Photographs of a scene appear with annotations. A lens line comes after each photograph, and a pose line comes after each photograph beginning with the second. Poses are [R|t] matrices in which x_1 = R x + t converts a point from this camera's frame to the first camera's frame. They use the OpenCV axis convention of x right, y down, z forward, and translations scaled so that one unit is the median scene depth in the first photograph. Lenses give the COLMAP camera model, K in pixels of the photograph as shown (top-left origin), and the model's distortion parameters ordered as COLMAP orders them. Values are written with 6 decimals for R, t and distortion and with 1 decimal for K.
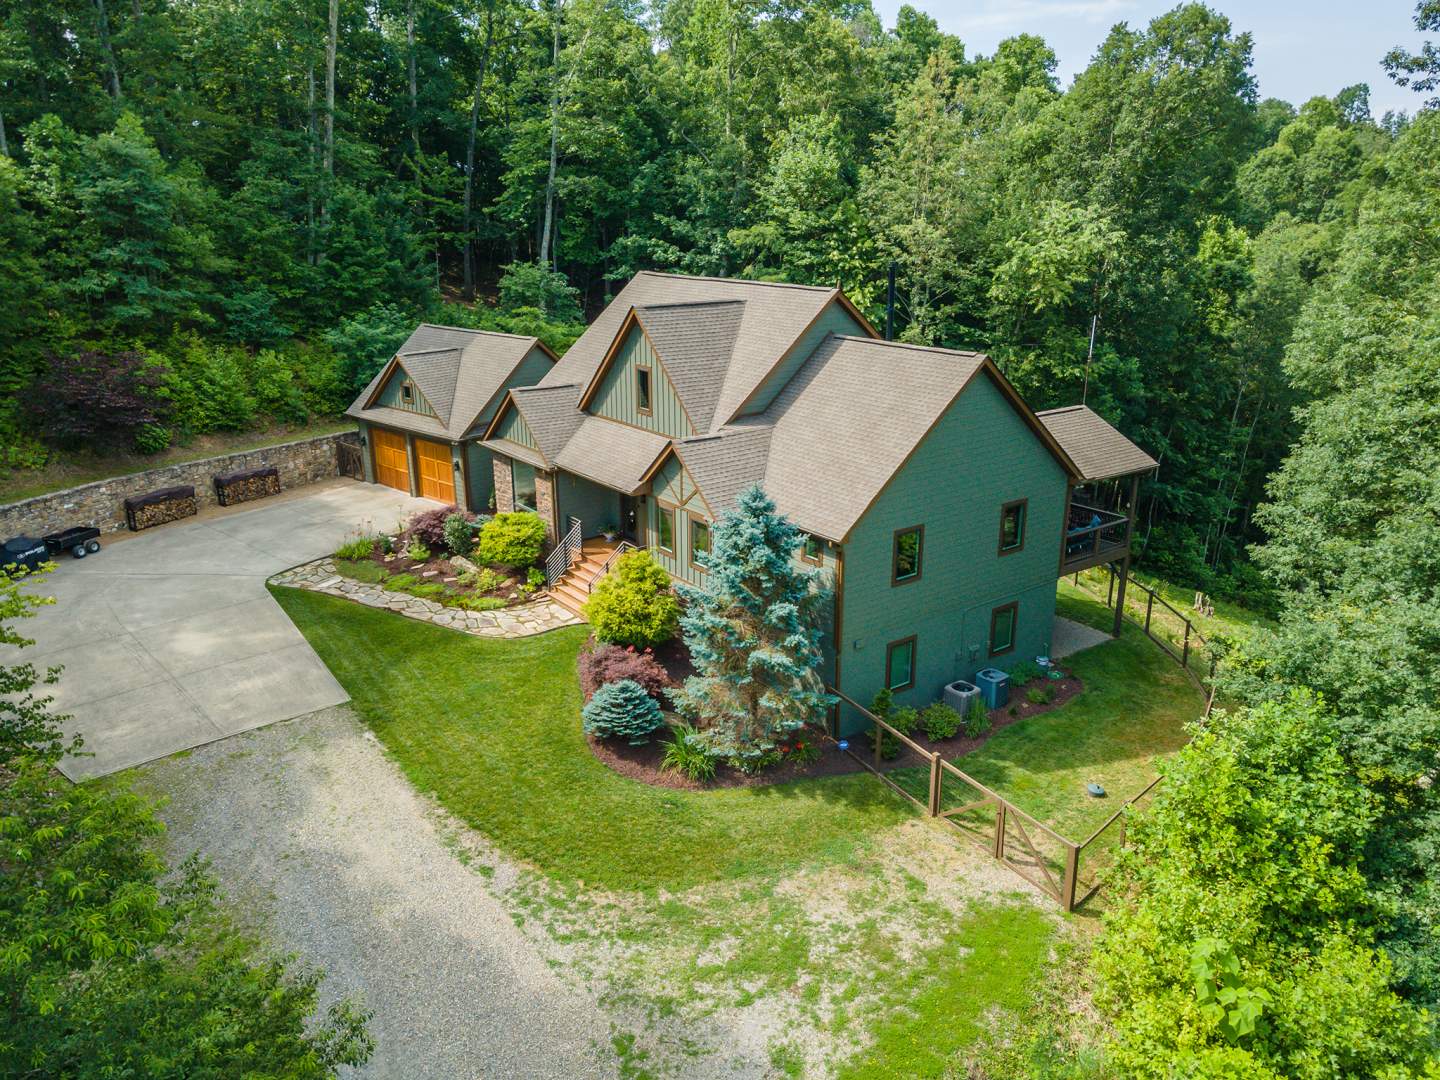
lens RADIAL K [[1044.2, 0, 711.9], [0, 1044.2, 535.3], [0, 0, 1]] dist [0.042668, 0.023753]
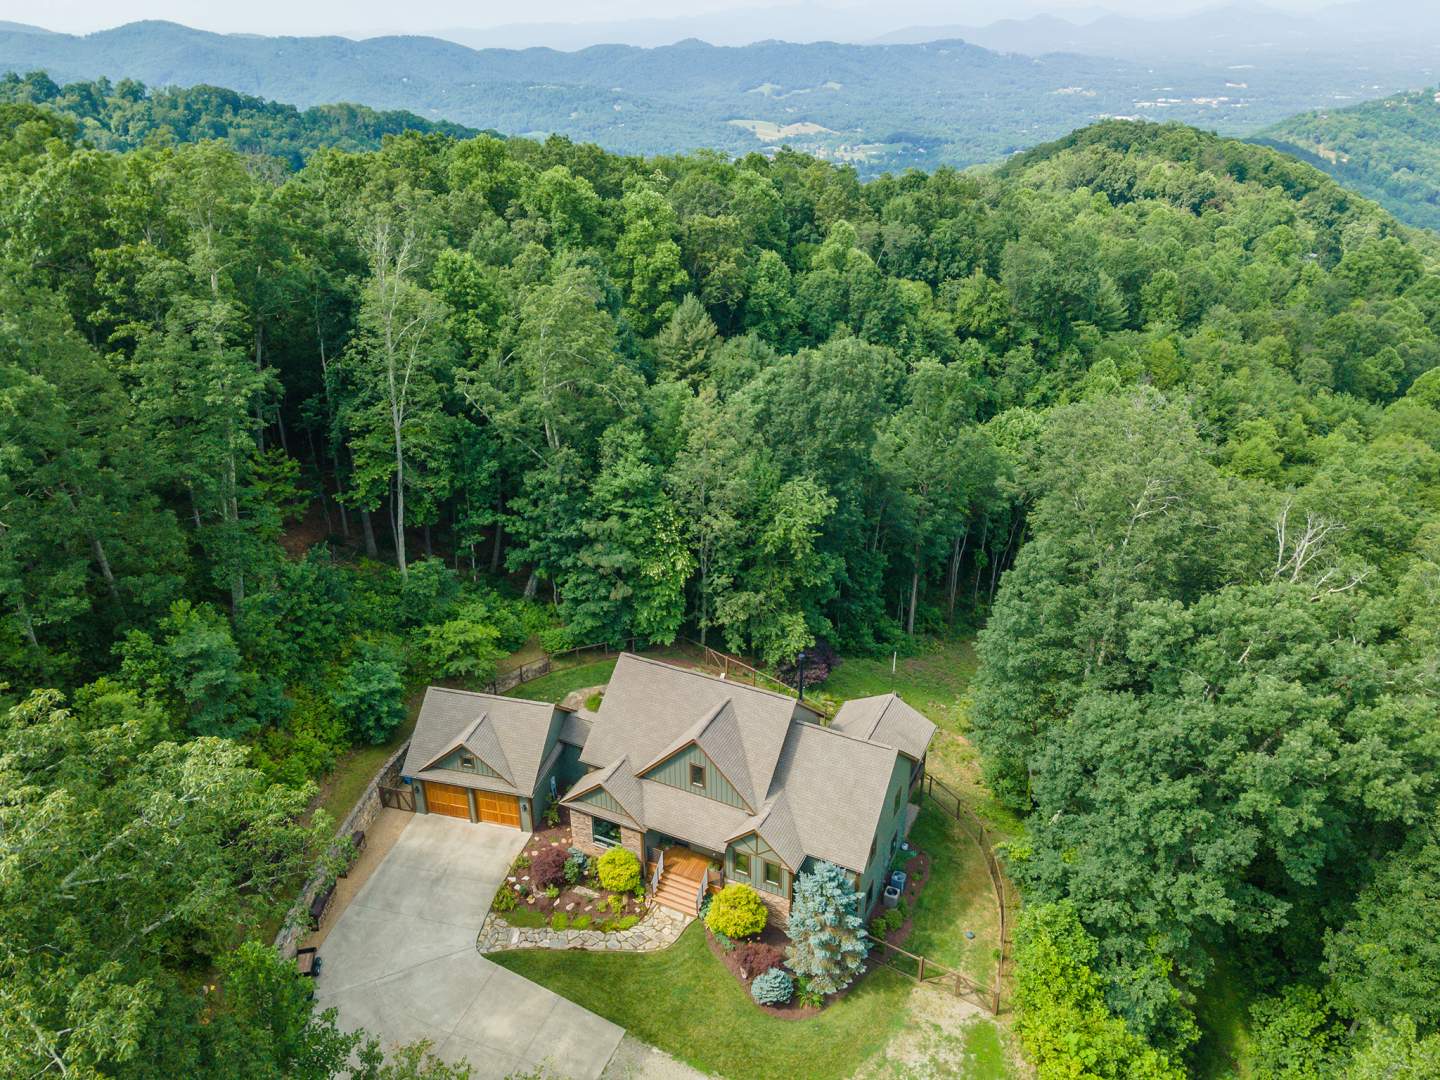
lens RADIAL K [[1044.2, 0, 710.4], [0, 1044.2, 538.4], [0, 0, 1]] dist [0.042668, 0.023753]
pose [[0.886462, -0.206331, 0.414262, -0.596069], [0.145011, 0.973875, 0.174754, -0.717661], [-0.439497, -0.094840, 0.893223, -0.438821]]
